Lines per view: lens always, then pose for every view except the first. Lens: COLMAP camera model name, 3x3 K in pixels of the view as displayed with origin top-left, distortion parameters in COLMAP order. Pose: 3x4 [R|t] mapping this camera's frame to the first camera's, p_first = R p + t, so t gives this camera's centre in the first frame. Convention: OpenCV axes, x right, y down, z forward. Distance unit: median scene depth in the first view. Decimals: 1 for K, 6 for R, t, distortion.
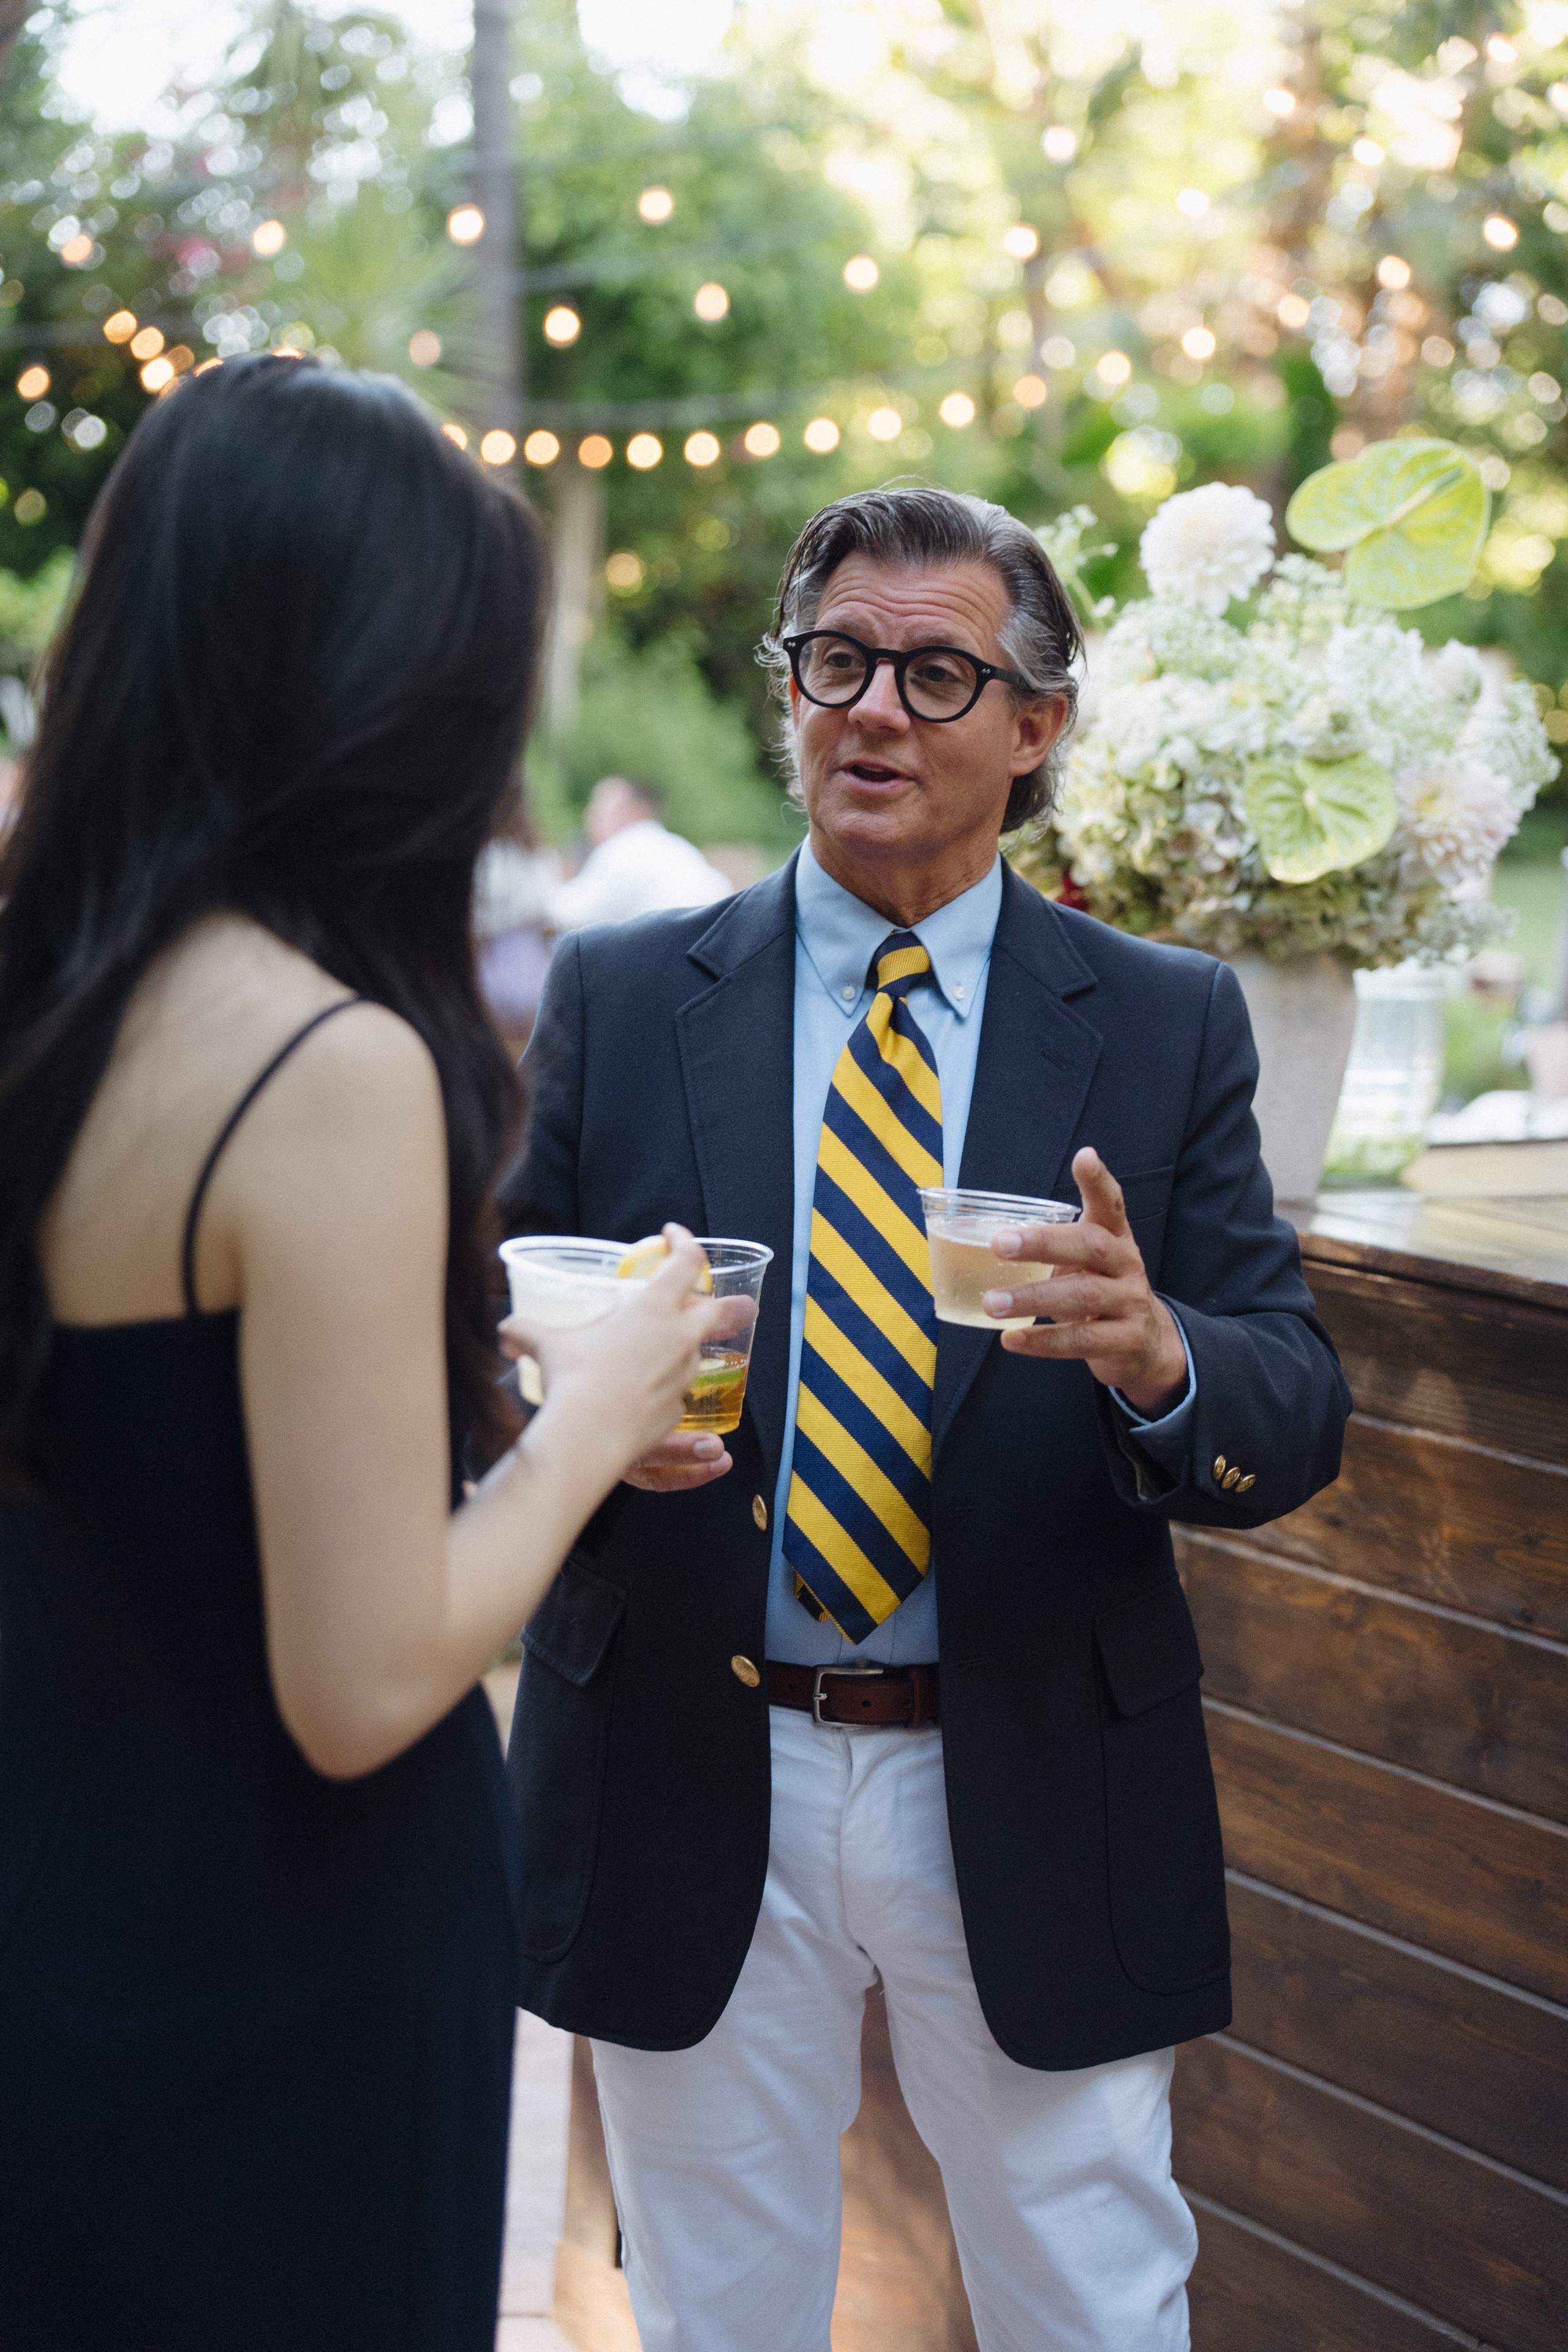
lens RADIAL K [[4417.5, 0, 784.1], [0, 4417.5, 1175.7], [0, 0, 1]] dist [0.061779, 0.000000]
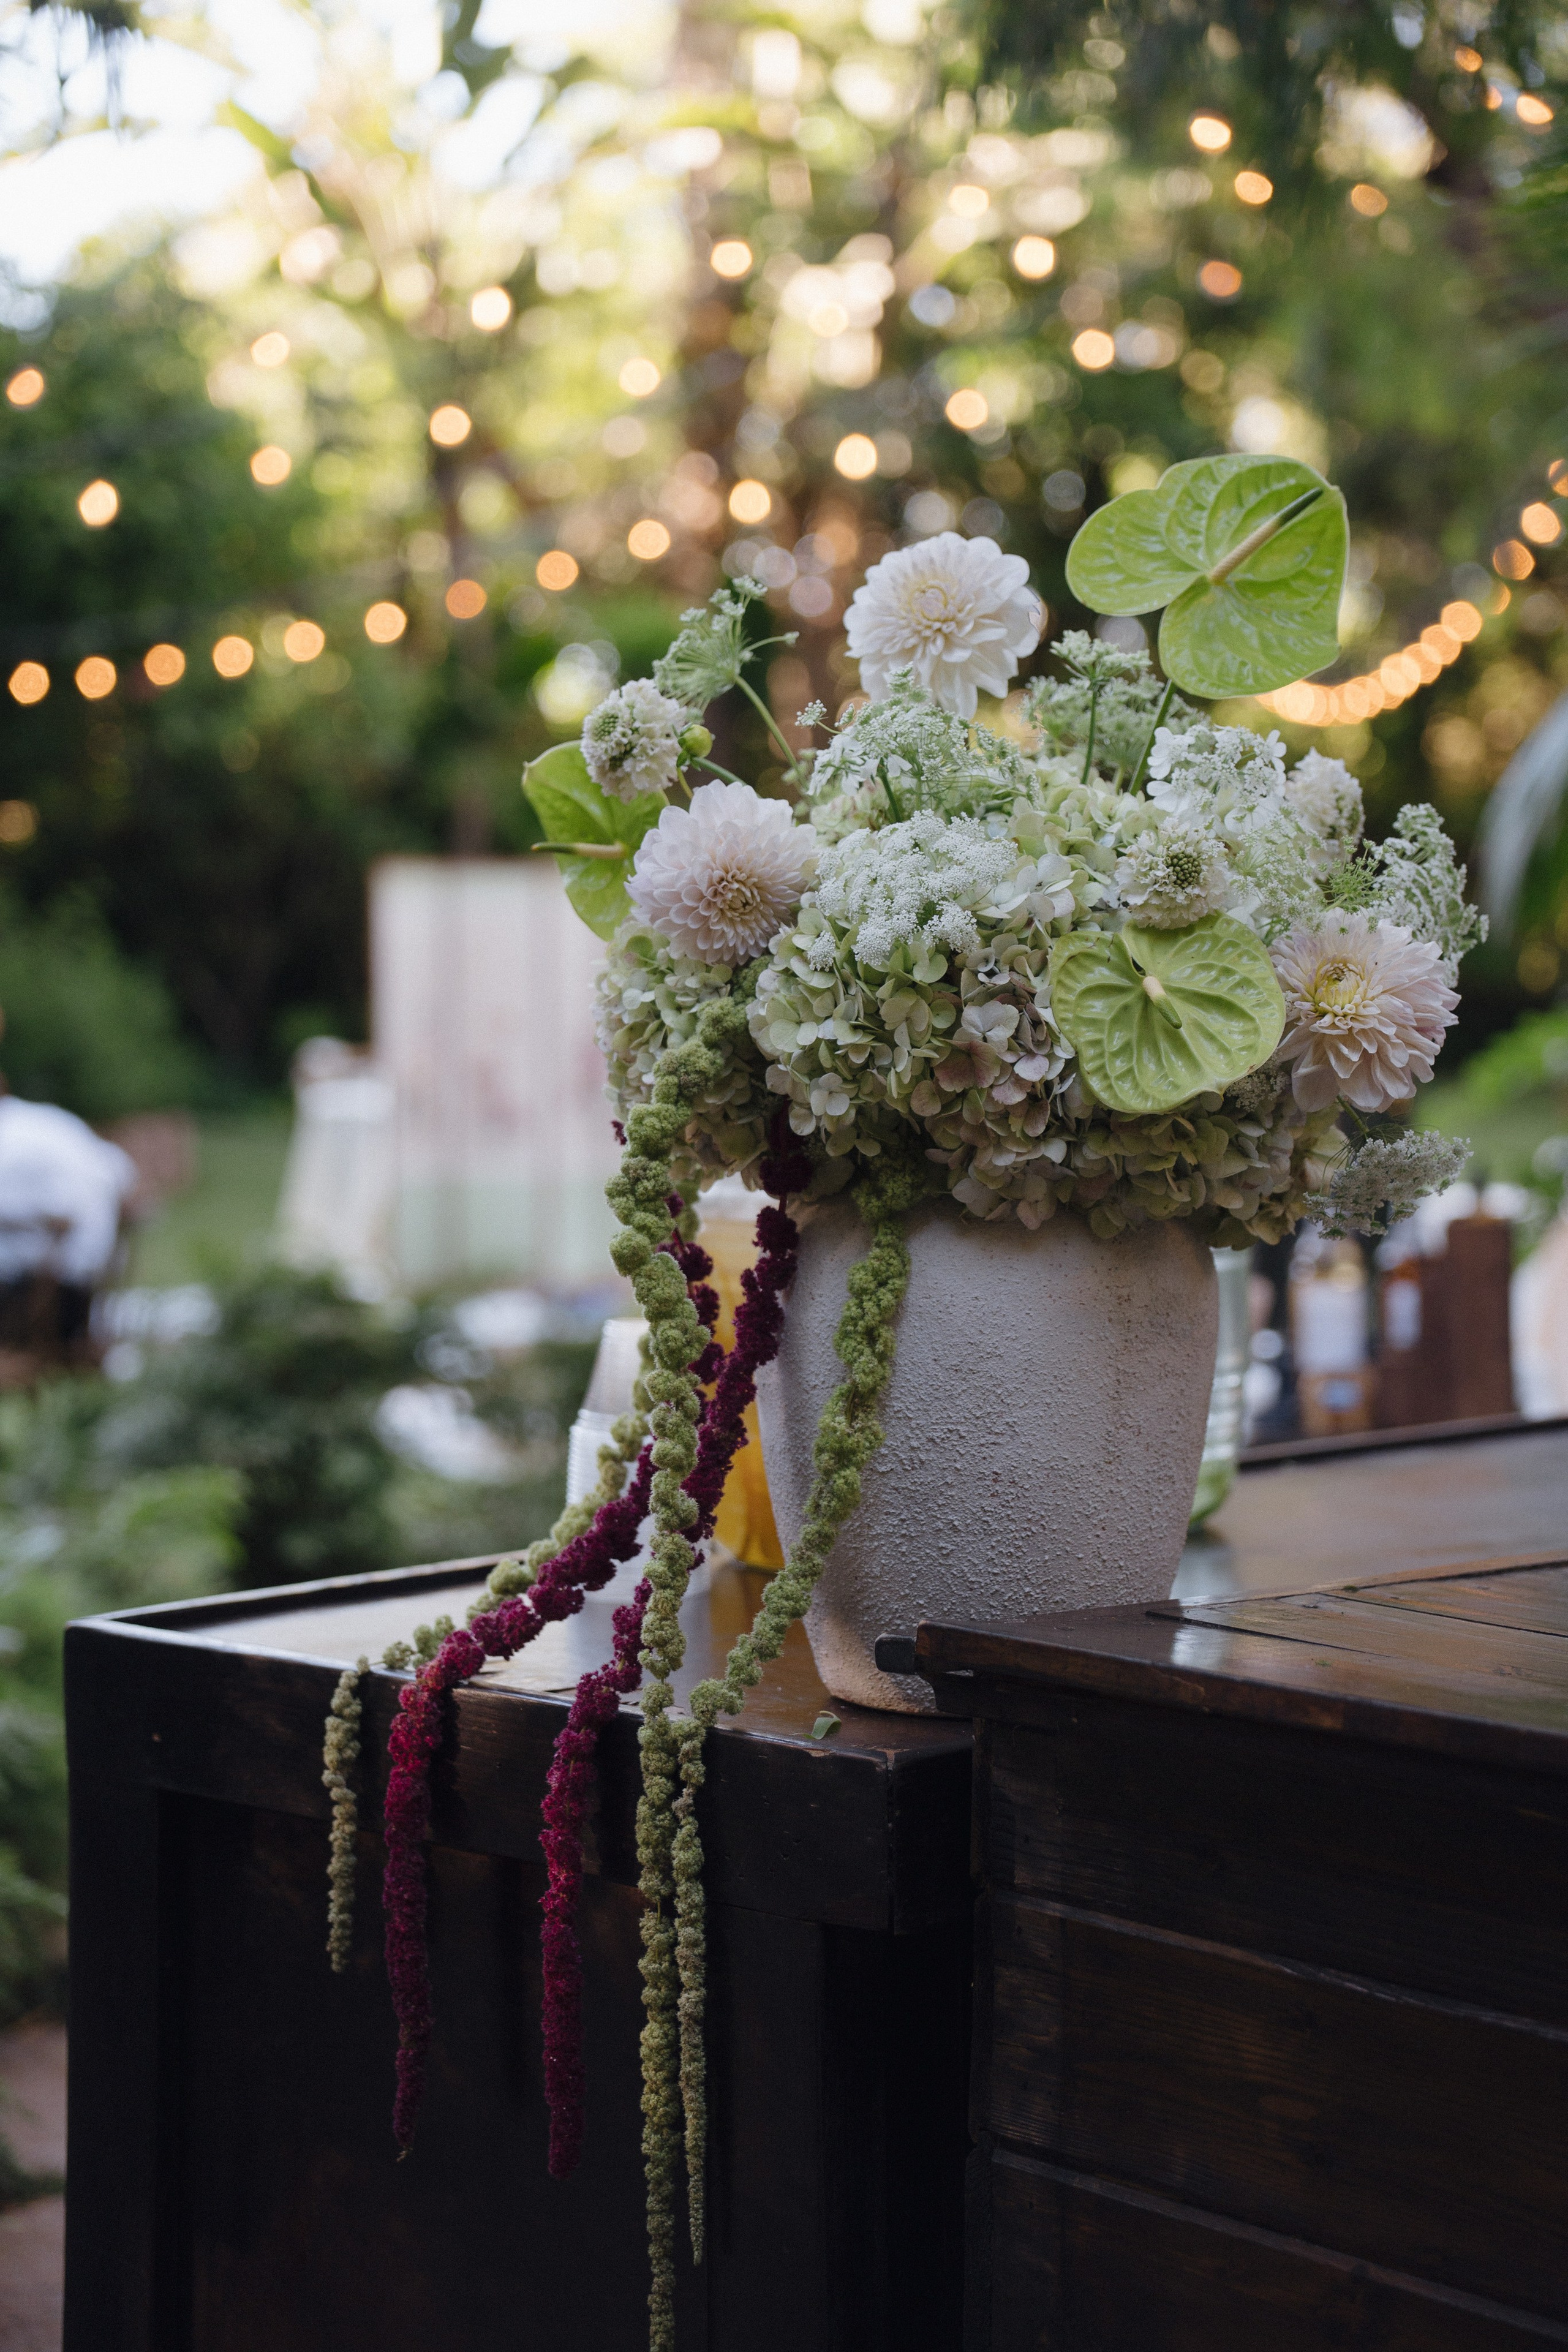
lens RADIAL K [[4625.7, 0, 782.7], [0, 4625.7, 1171.7], [0, 0, 1]] dist [0.418082, 0.000000]
pose [[0.990948, -0.052900, 0.123387, -0.020272], [0.060165, 0.996621, -0.055919, -0.023087], [-0.120012, 0.062836, 0.990782, 0.328630]]
